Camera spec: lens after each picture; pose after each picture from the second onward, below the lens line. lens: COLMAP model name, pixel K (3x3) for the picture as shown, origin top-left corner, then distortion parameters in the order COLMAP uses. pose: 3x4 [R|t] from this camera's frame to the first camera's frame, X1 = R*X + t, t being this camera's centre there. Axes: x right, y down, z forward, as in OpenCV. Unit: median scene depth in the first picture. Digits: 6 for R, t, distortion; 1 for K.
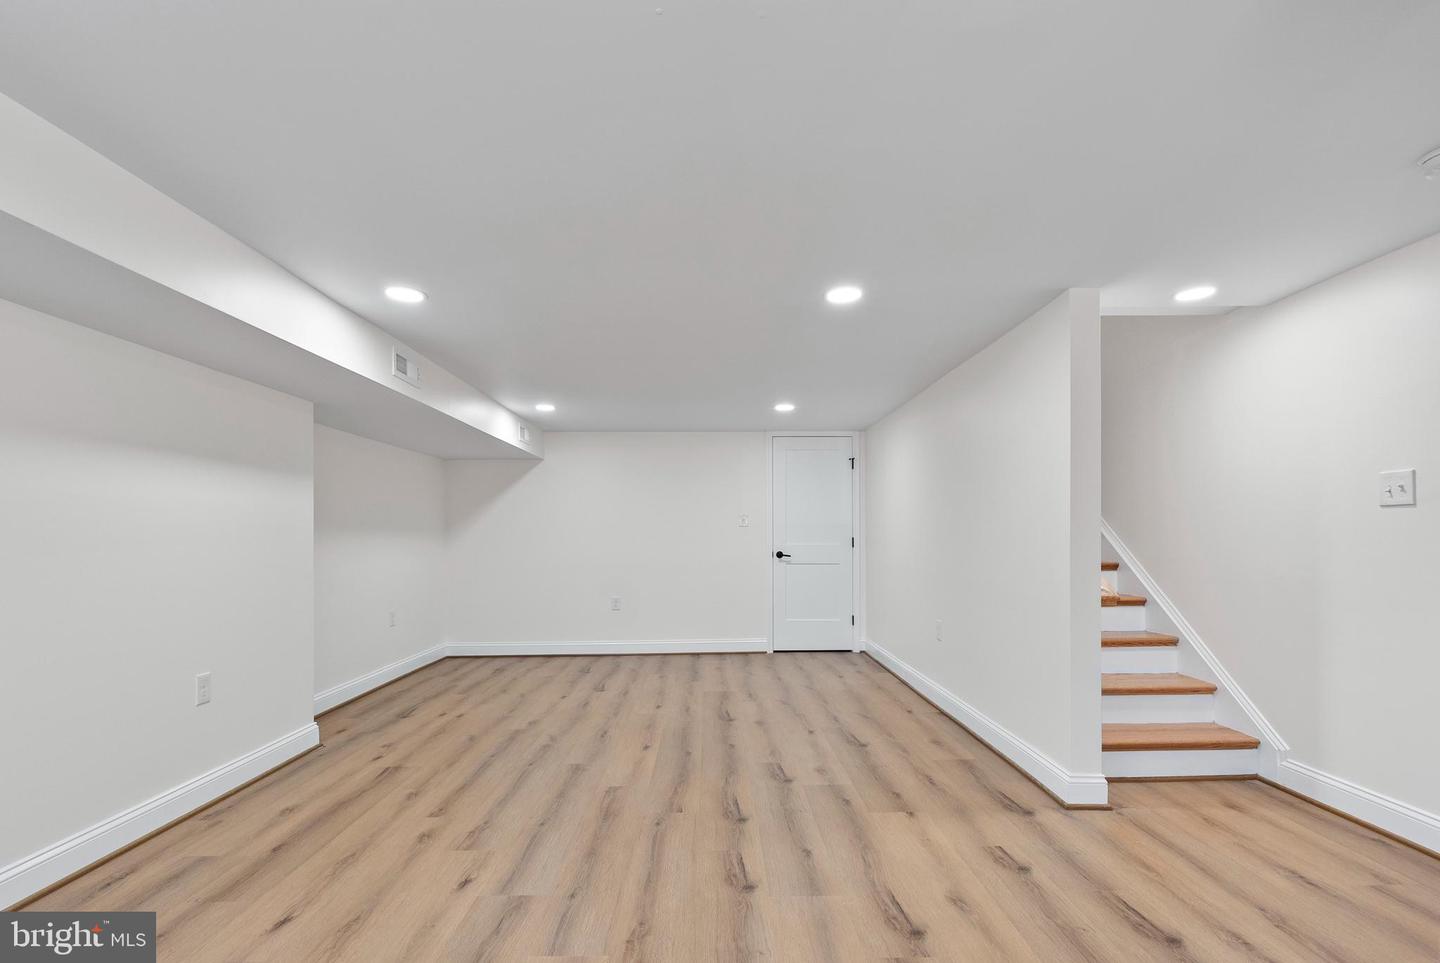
lens RADIAL K [[674.5, 0, 723.2], [0, 674.5, 540.8], [0, 0, 1]] dist [-0.004128, -0.000183]
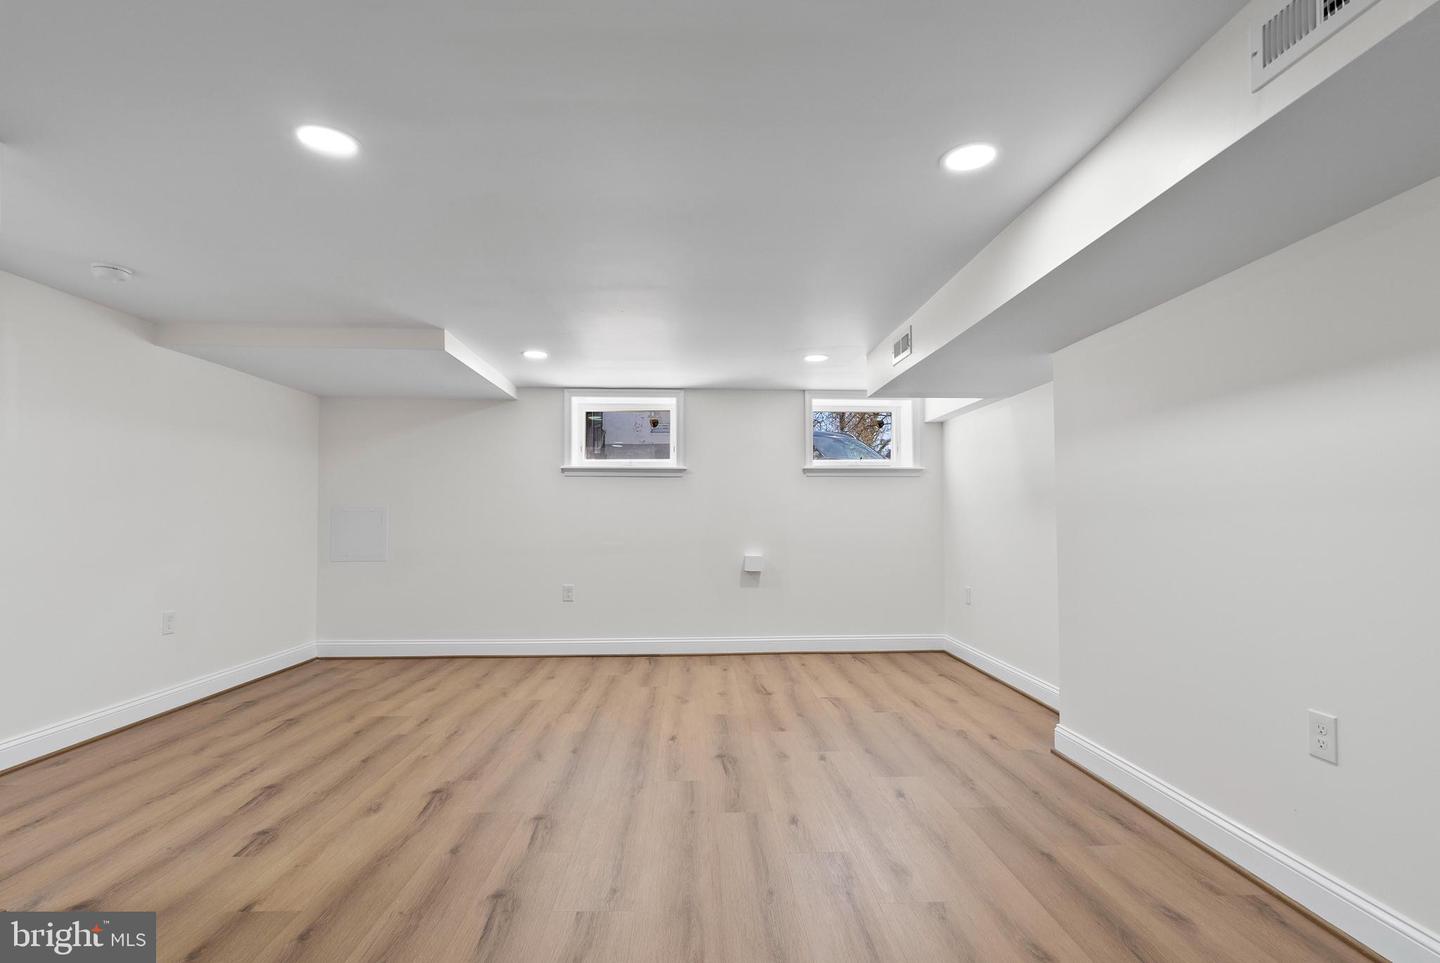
lens RADIAL K [[664.5, 0, 716.2], [0, 664.5, 473.0], [0, 0, 1]] dist [-0.002607, 0.000509]
pose [[-0.999823, 0.007471, -0.017268, -0.131983], [0.008518, 0.998080, -0.061352, 0.002714], [0.016777, -0.061488, -0.997967, 1.155427]]
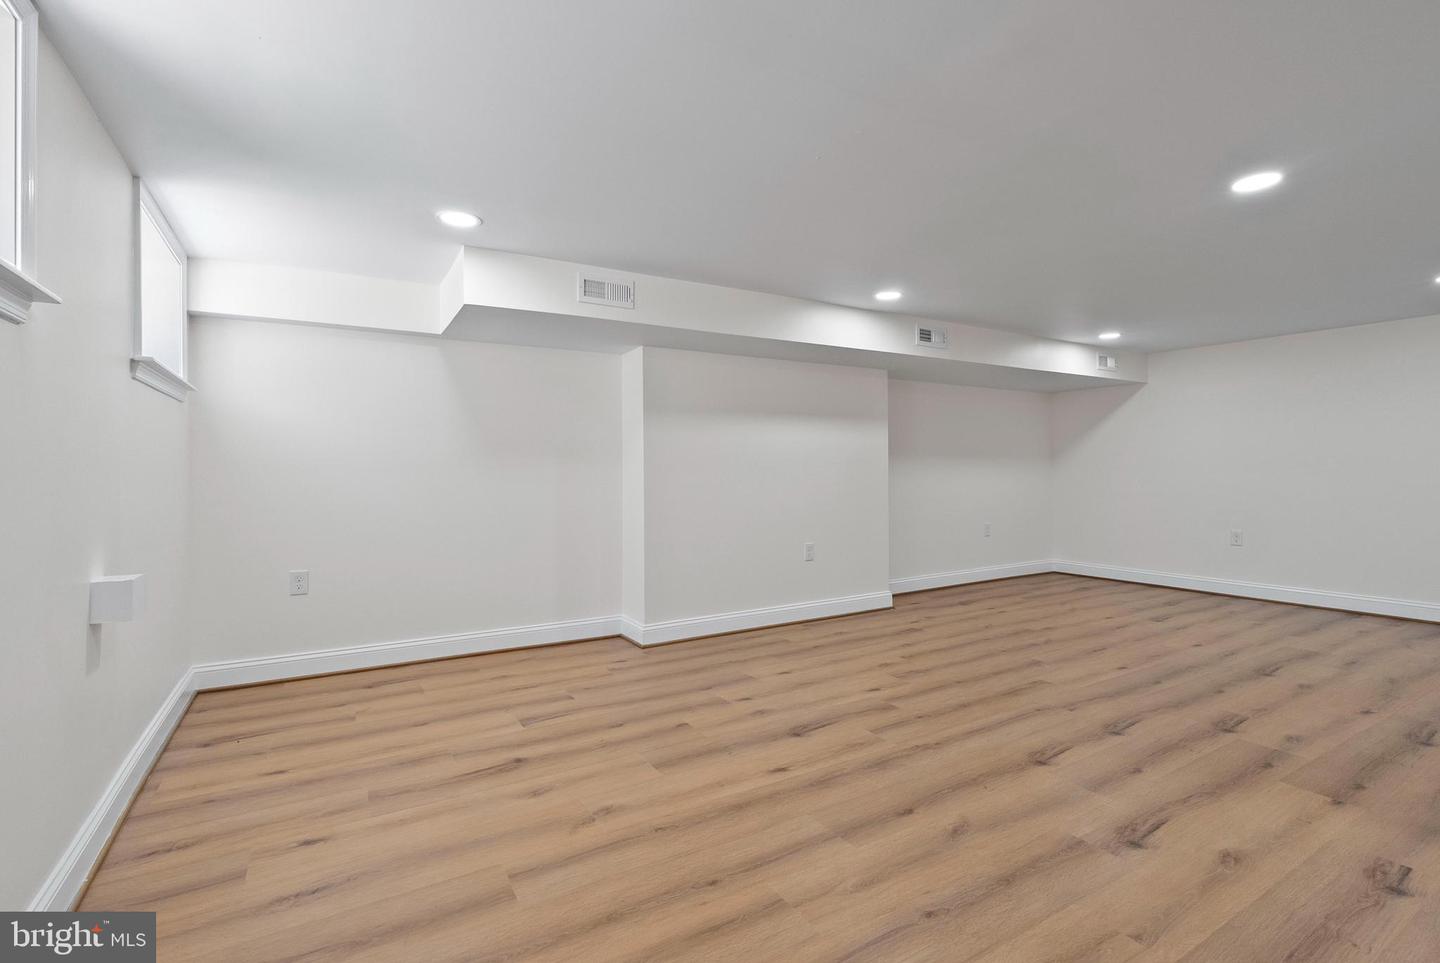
lens RADIAL K [[664.5, 0, 716.2], [0, 664.5, 473.0], [0, 0, 1]] dist [-0.002607, 0.000509]
pose [[0.495740, 0.010310, -0.868410, 0.400606], [-0.003843, 0.999946, 0.009678, 0.003360], [0.868462, -0.001460, 0.495753, -0.028661]]
